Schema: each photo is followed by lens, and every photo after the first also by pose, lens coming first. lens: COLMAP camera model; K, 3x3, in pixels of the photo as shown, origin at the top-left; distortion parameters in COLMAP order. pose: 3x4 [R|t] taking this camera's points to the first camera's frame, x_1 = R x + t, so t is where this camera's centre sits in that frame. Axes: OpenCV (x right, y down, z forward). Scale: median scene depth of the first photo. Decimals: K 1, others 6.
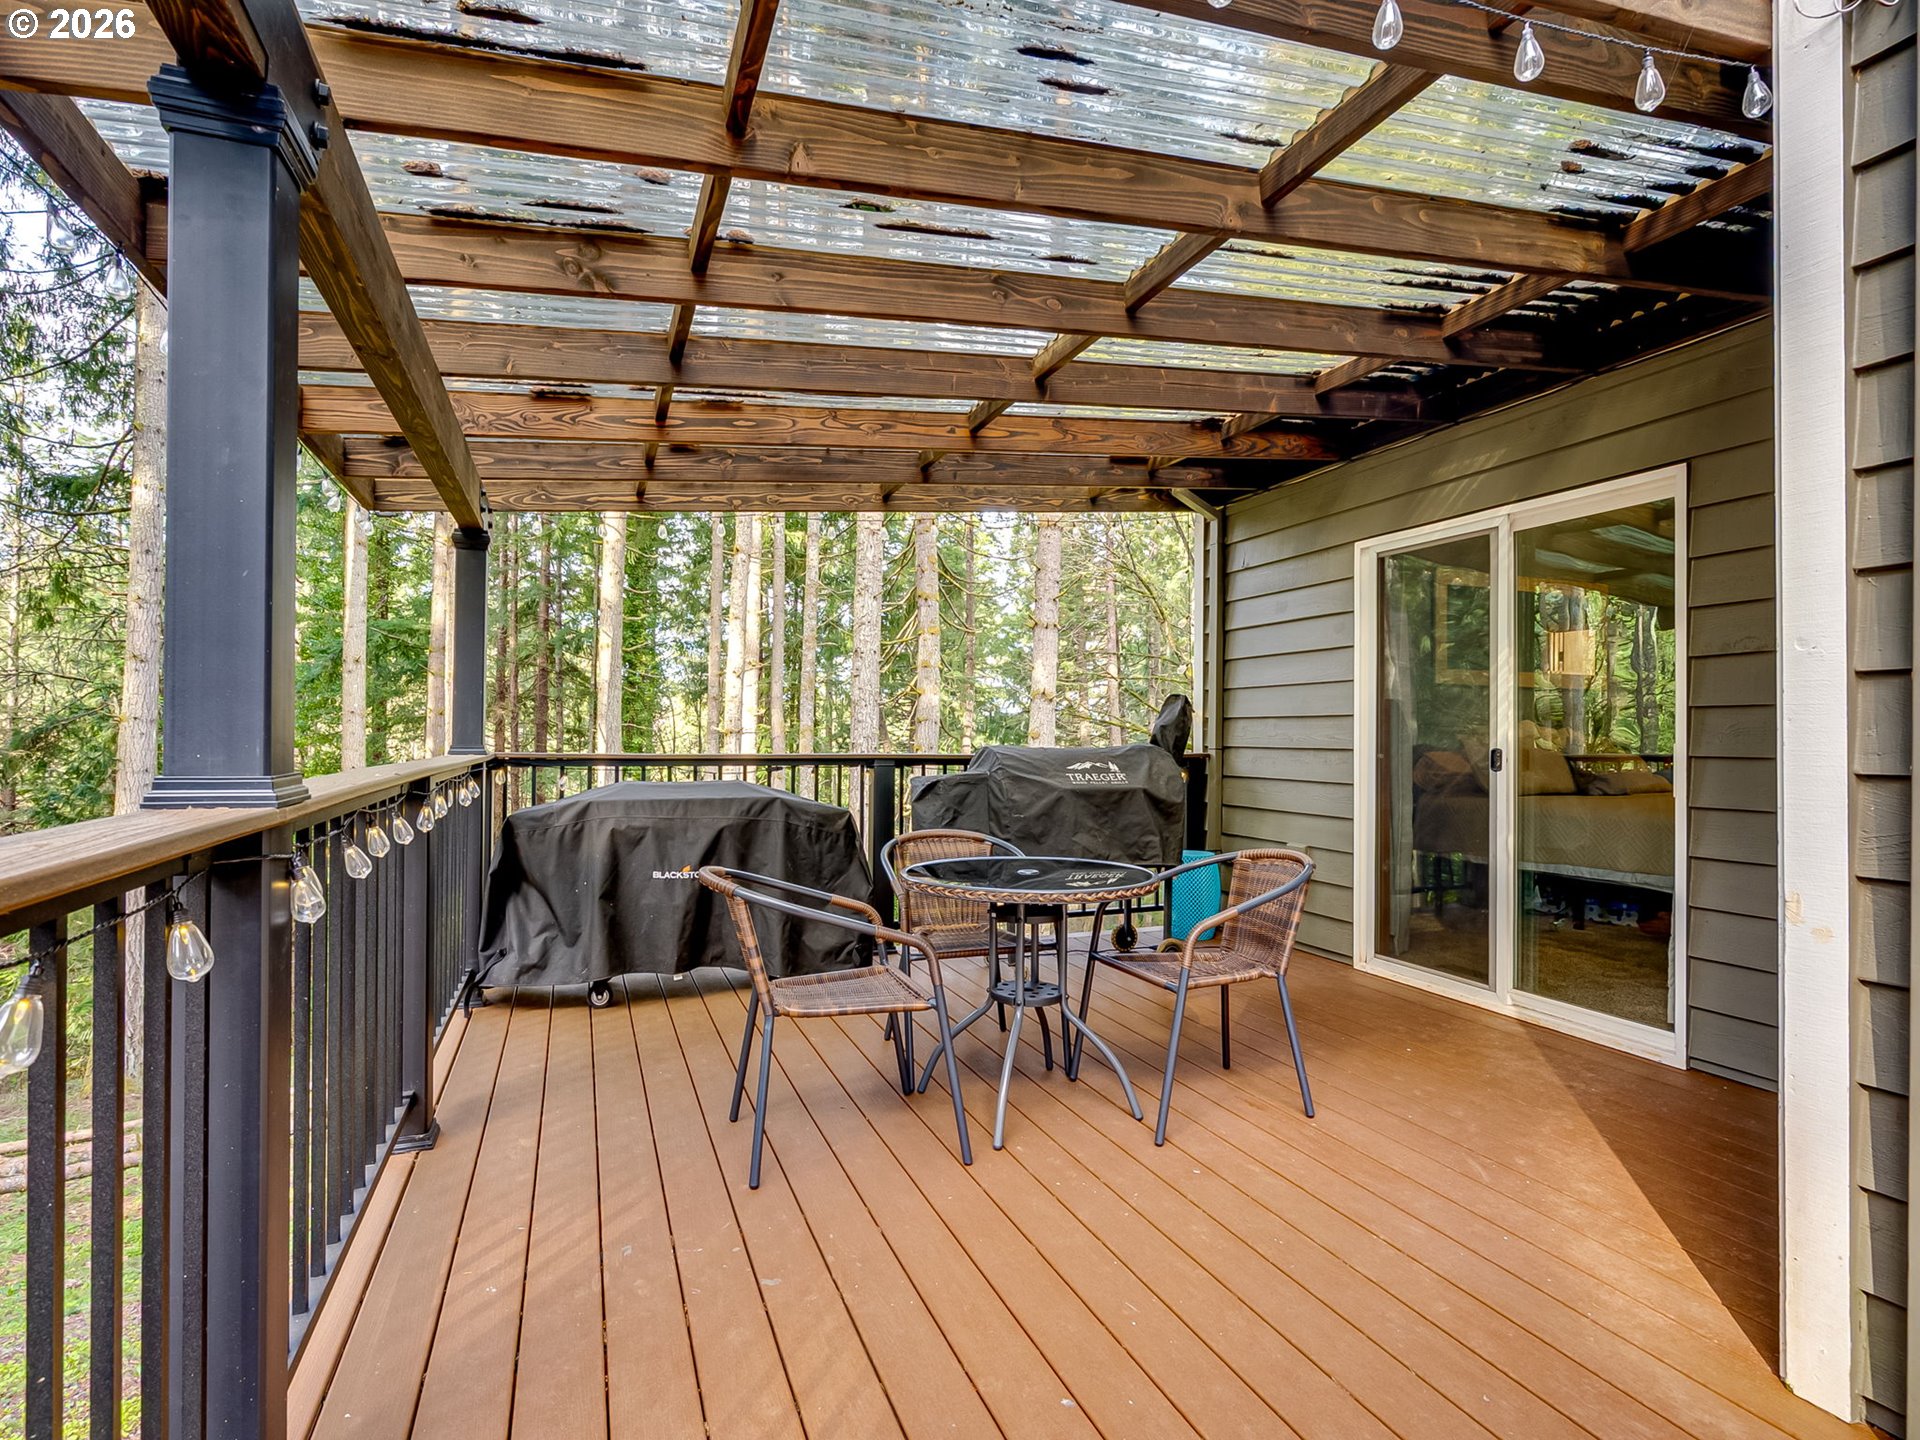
lens RADIAL K [[985.6, 0, 967.2], [0, 985.6, 707.5], [0, 0, 1]] dist [-0.003325, 0.000125]
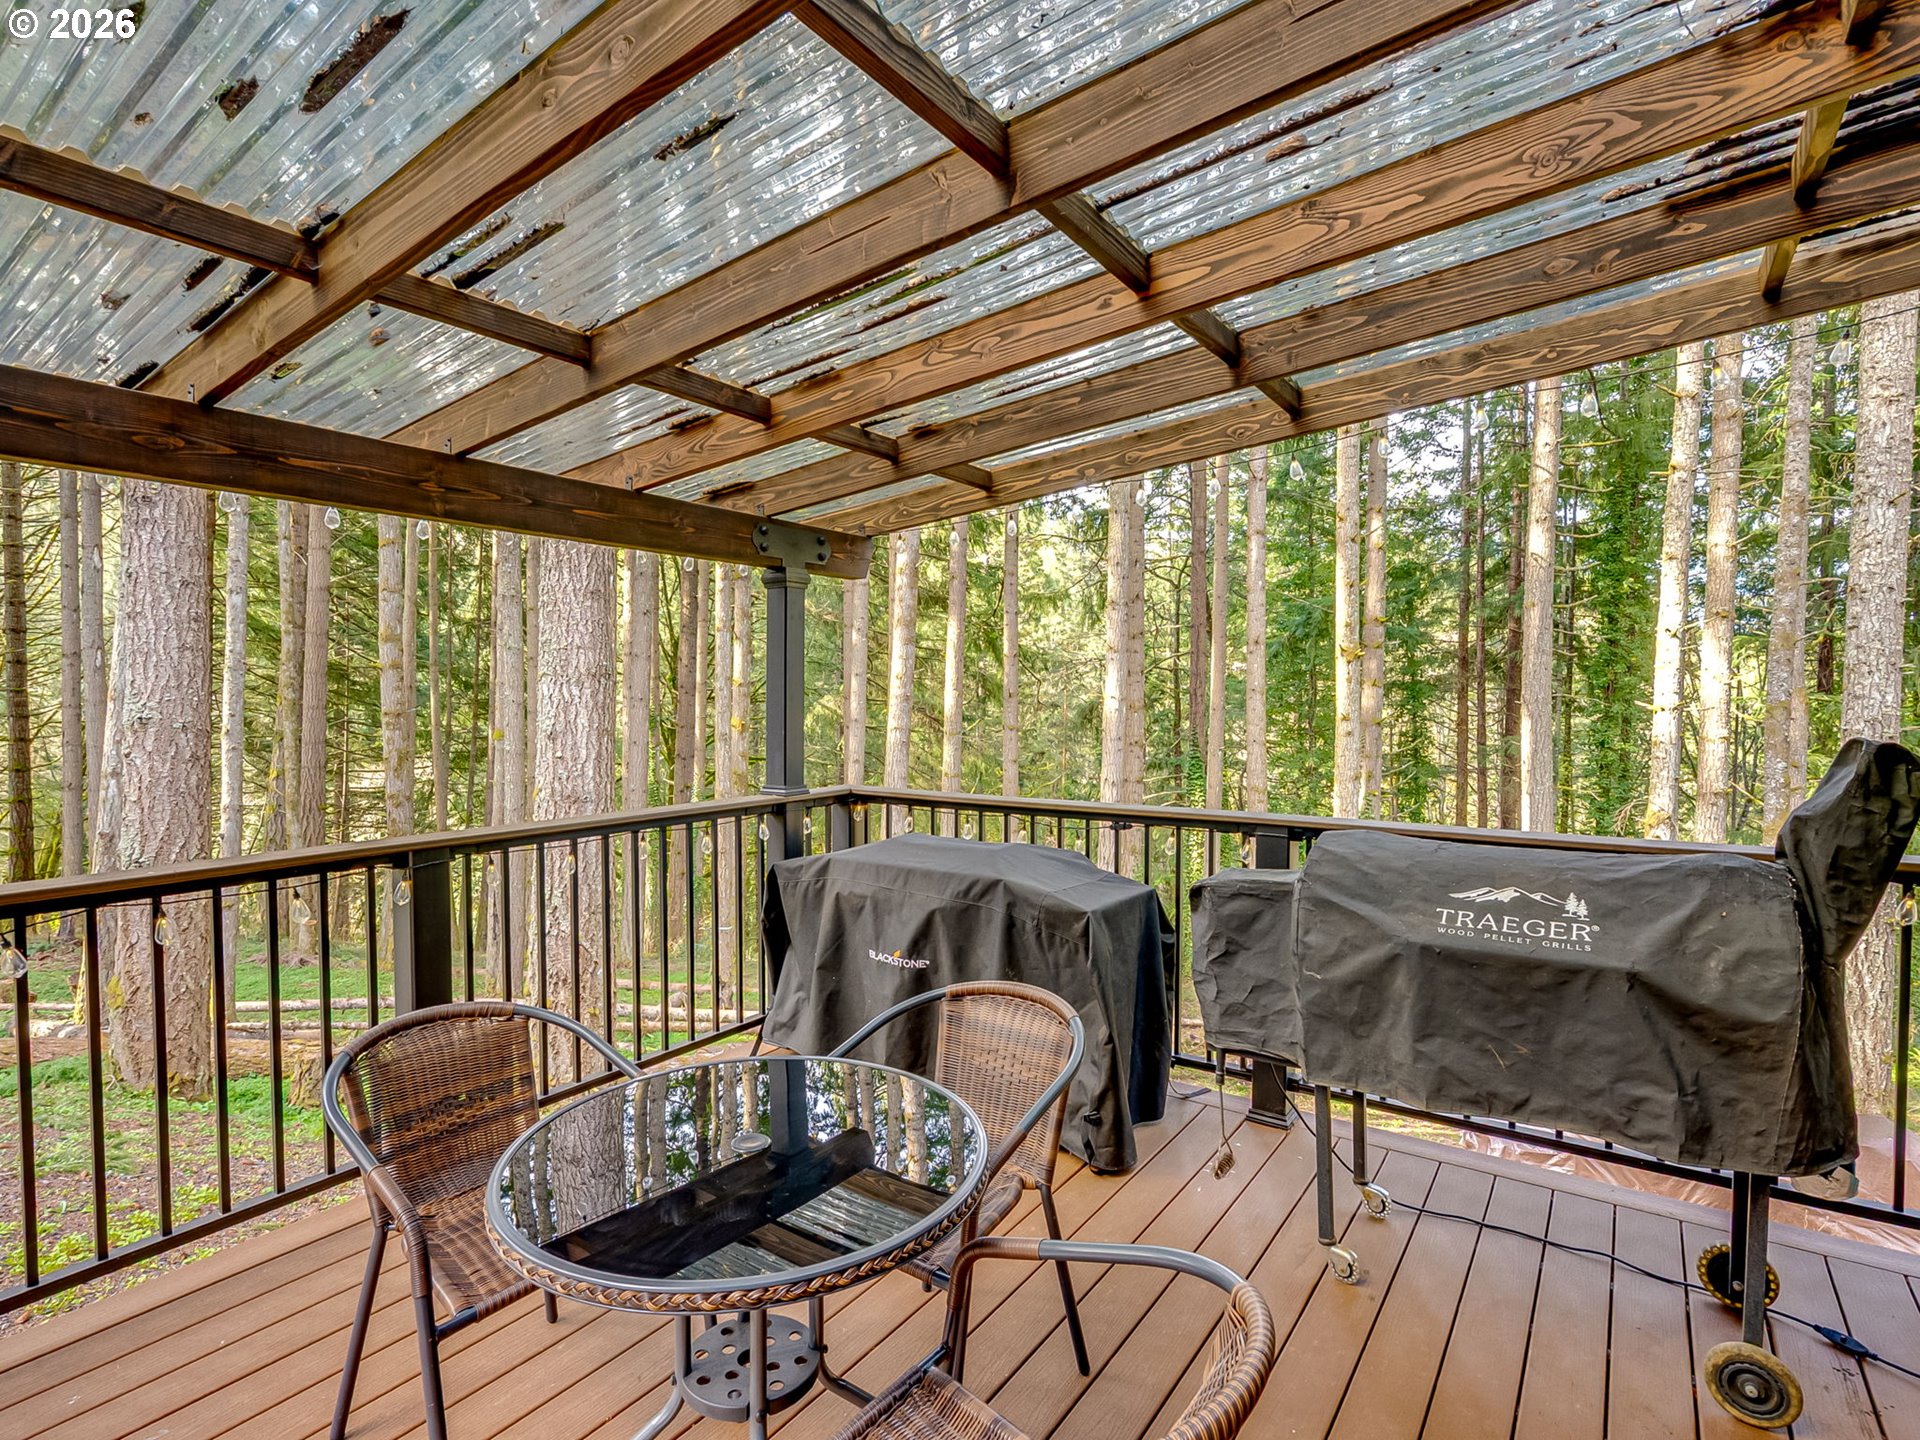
lens RADIAL K [[1001.9, 0, 965.2], [0, 1001.9, 709.4], [0, 0, 1]] dist [-0.020424, 0.000069]
pose [[0.562786, 0.008770, -0.826556, 0.387450], [0.025494, 0.999284, 0.027961, -0.053220], [0.826209, -0.036808, 0.562159, 0.541424]]
